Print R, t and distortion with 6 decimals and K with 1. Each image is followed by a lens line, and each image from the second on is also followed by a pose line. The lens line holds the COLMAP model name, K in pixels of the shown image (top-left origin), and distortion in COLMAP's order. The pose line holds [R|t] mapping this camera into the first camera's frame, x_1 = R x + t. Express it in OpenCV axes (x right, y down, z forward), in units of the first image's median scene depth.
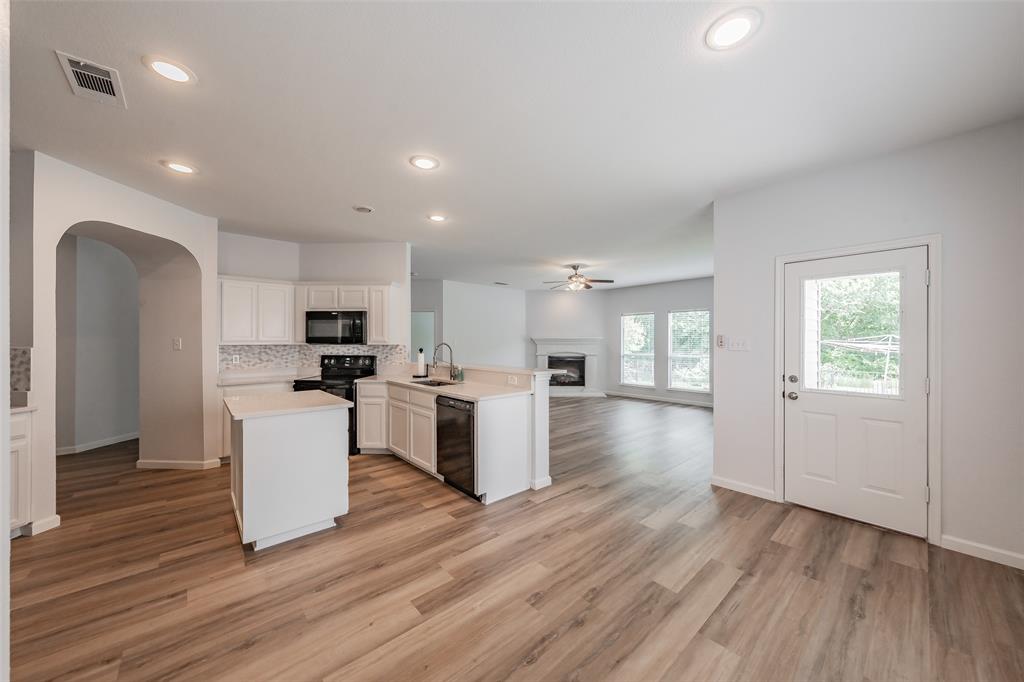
lens RADIAL K [[369.8, 0, 515.0], [0, 369.8, 339.9], [0, 0, 1]] dist [-0.003061, 0.000554]
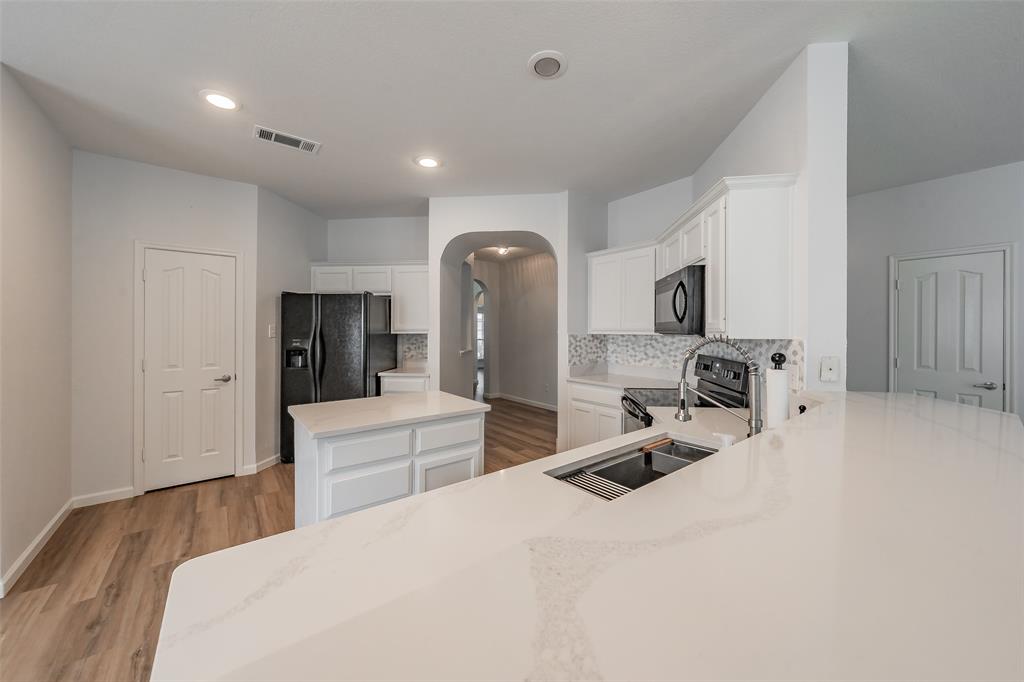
lens RADIAL K [[365.6, 0, 510.1], [0, 365.6, 329.7], [0, 0, 1]] dist [-0.003252, 0.000876]
pose [[-0.068045, 0.000294, -0.997682, 0.075965], [0.000880, 1.000000, 0.000234, 0.003212], [0.997682, -0.000862, -0.068045, 0.866213]]
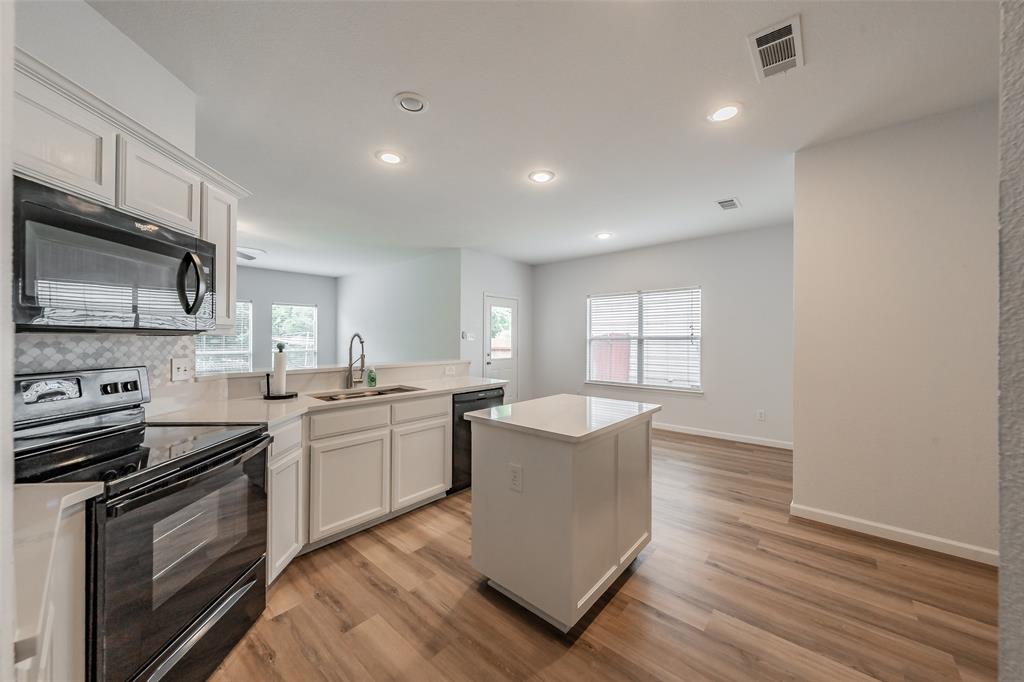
lens RADIAL K [[365.6, 0, 517.6], [0, 365.6, 346.4], [0, 0, 1]] dist [-0.003252, 0.000876]
pose [[-0.142790, -0.020602, 0.989539, -0.880355], [-0.009313, 0.999767, 0.019471, 0.015988], [-0.989709, -0.006435, -0.142948, 0.806924]]
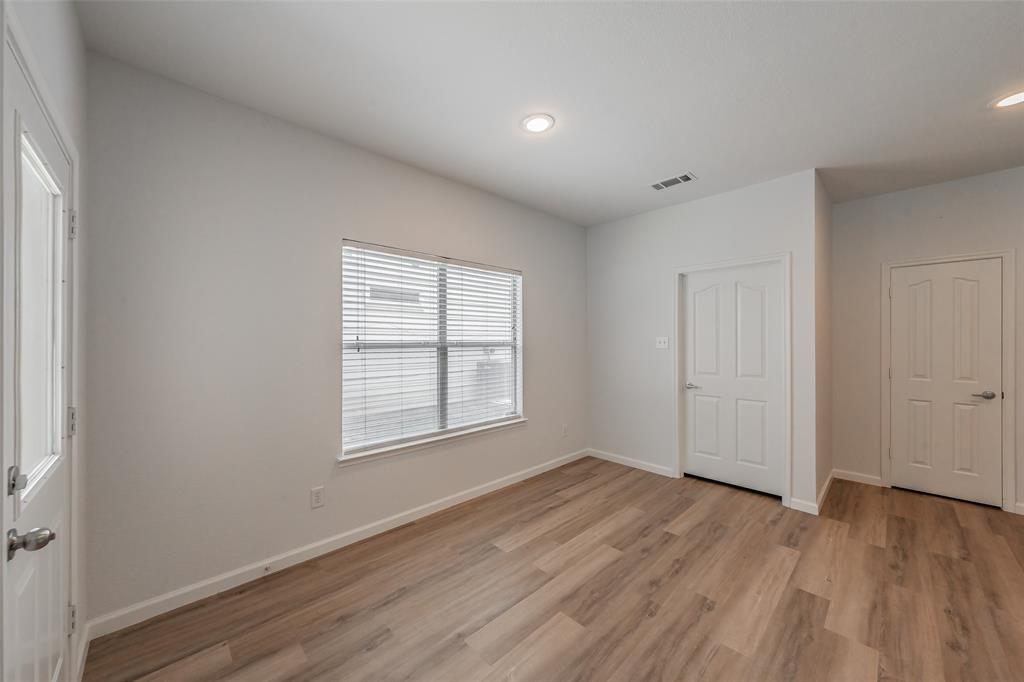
lens RADIAL K [[369.8, 0, 488.6], [0, 369.8, 343.2], [0, 0, 1]] dist [-0.003061, 0.000554]
pose [[-0.999994, 0.002817, -0.002094, 0.292218], [0.002815, 0.999996, 0.000589, 0.003782], [0.002096, 0.000583, -0.999998, 0.909613]]
